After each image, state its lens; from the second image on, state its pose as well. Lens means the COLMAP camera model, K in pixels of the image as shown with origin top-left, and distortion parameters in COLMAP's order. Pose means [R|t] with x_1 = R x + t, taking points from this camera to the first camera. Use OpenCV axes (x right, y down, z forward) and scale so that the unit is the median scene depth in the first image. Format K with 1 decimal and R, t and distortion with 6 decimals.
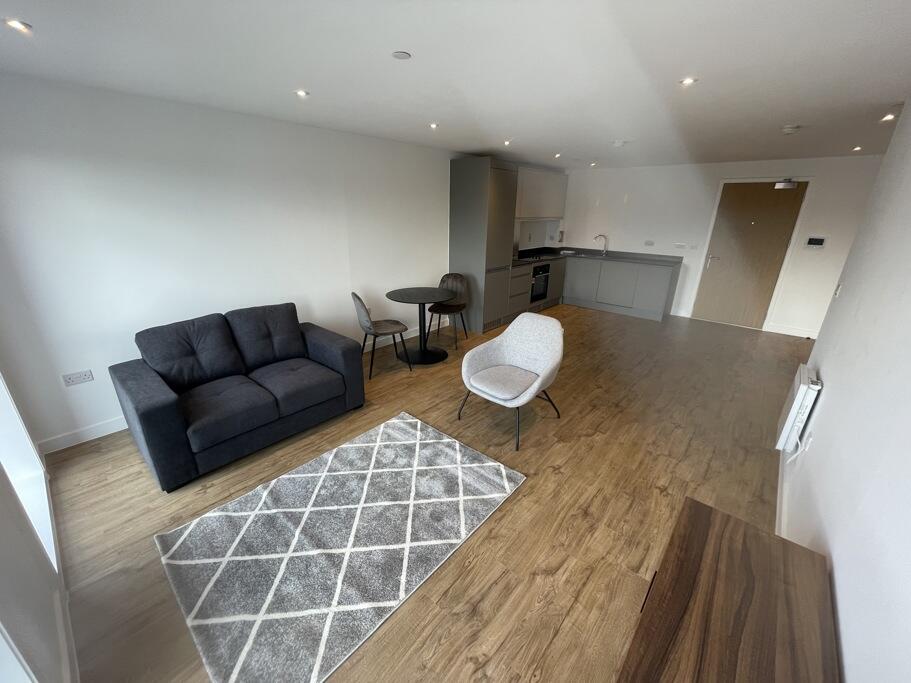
lens RADIAL K [[361.6, 0, 455.5], [0, 361.6, 341.5], [0, 0, 1]] dist [0.000739, 0.000034]
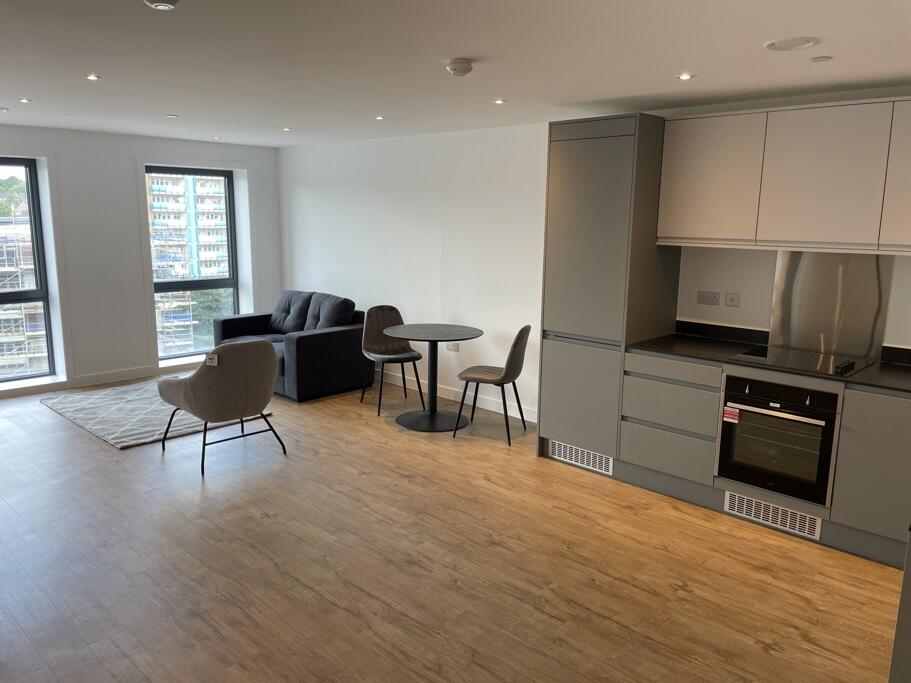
lens RADIAL K [[685.0, 0, 455.5], [0, 685.0, 341.5], [0, 0, 1]] dist [0.000041, 0.000050]
pose [[-0.062418, 0.160955, -0.984986, 0.997051], [-0.352168, 0.919878, 0.172632, -0.292369], [0.933853, 0.357656, -0.000733, 0.842836]]
